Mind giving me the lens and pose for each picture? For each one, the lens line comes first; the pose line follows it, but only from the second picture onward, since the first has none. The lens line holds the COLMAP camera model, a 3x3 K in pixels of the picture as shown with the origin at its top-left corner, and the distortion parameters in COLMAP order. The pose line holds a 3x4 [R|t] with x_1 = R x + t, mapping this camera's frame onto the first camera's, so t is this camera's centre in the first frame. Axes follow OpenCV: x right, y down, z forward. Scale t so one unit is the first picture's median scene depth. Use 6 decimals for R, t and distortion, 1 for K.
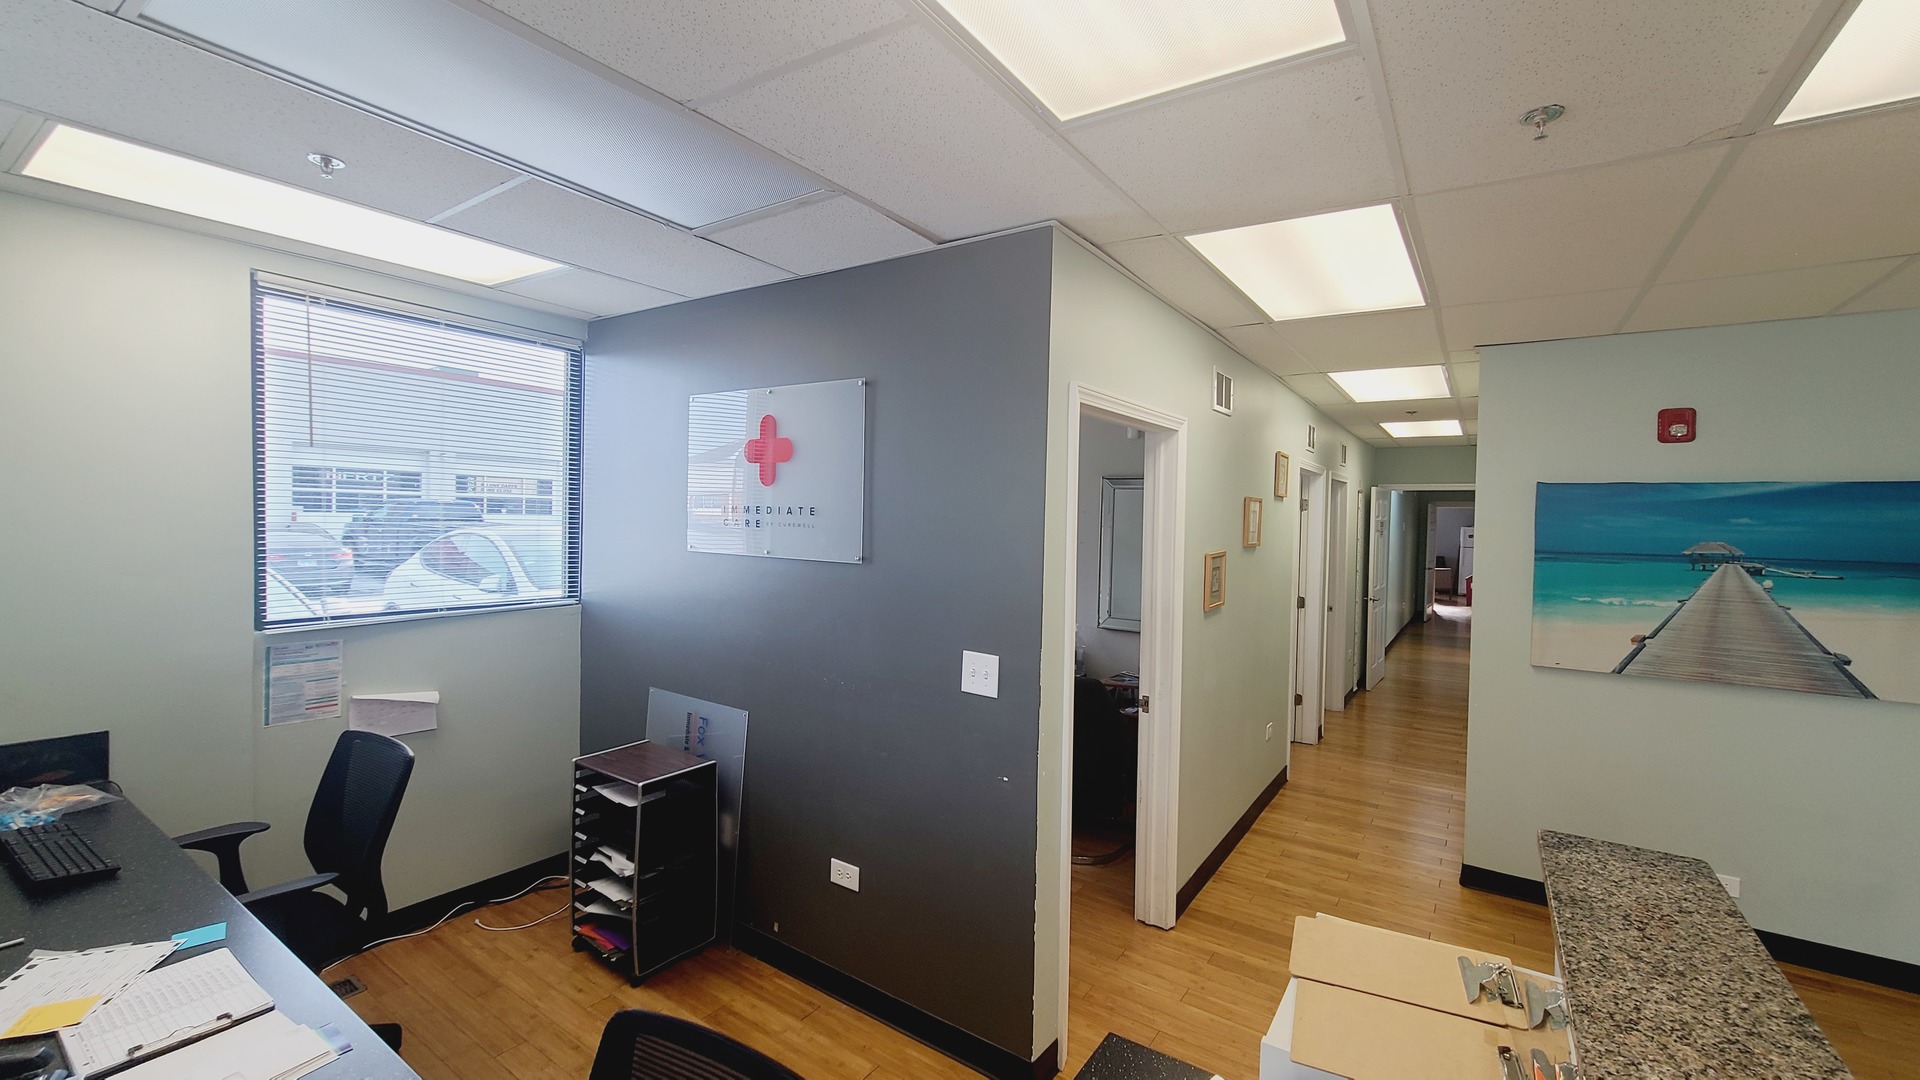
lens RADIAL K [[781.0, 0, 967.9], [0, 781.0, 538.8], [0, 0, 1]] dist [-0.000226, -0.000010]
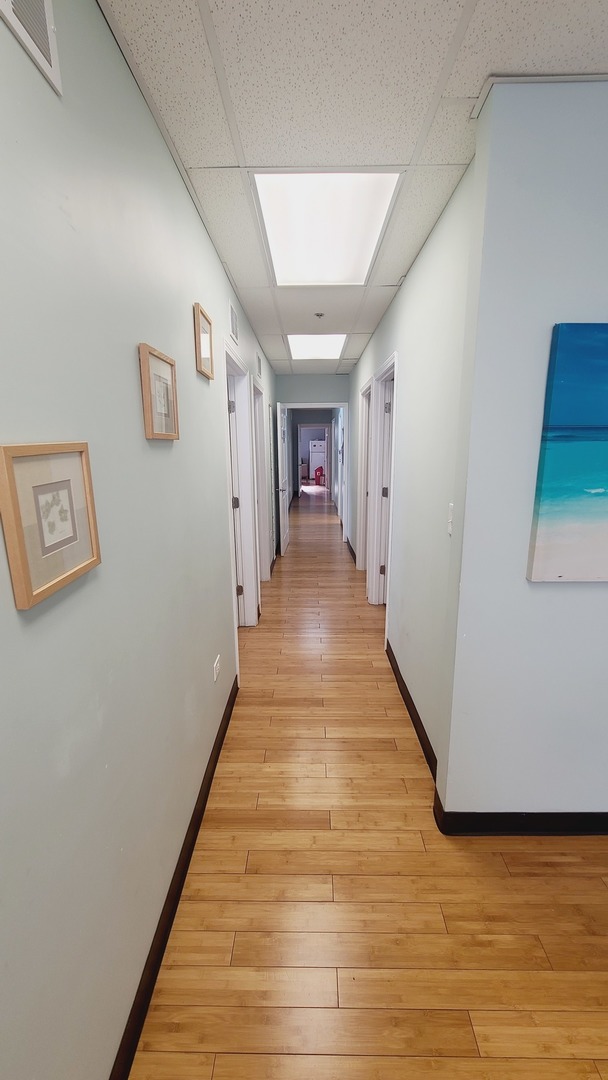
lens RADIAL K [[439.3, 0, 306.1], [0, 439.3, 543.4], [0, 0, 1]] dist [-0.000226, -0.000010]
pose [[0.835453, -0.147862, 0.529297, 0.326315], [0.041017, 0.977215, 0.208249, 0.027318], [-0.548029, -0.152272, 0.822482, 0.802403]]
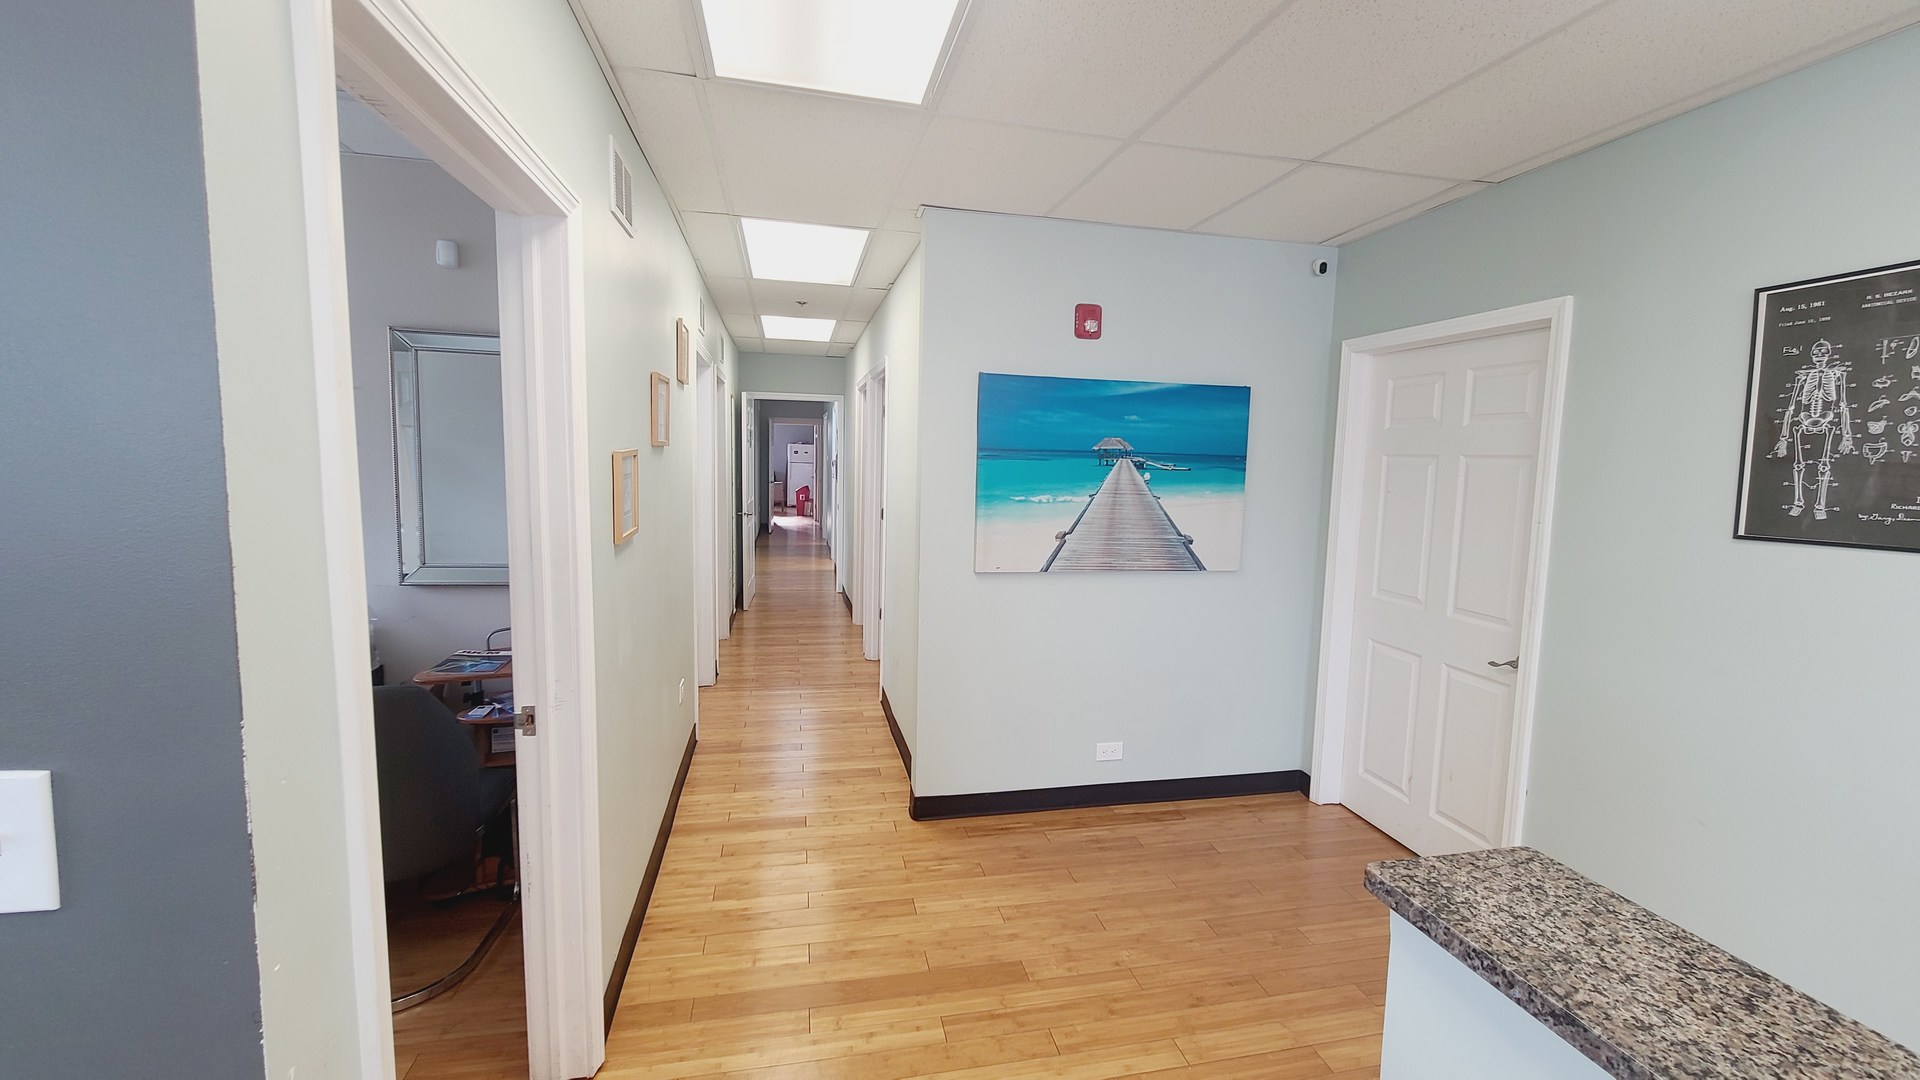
lens RADIAL K [[781.0, 0, 967.9], [0, 781.0, 538.8], [0, 0, 1]] dist [-0.000226, -0.000010]
pose [[0.686397, -0.079963, 0.722817, 0.049835], [0.006389, 0.994561, 0.103958, 0.026814], [-0.727199, -0.066739, 0.683175, 0.390538]]
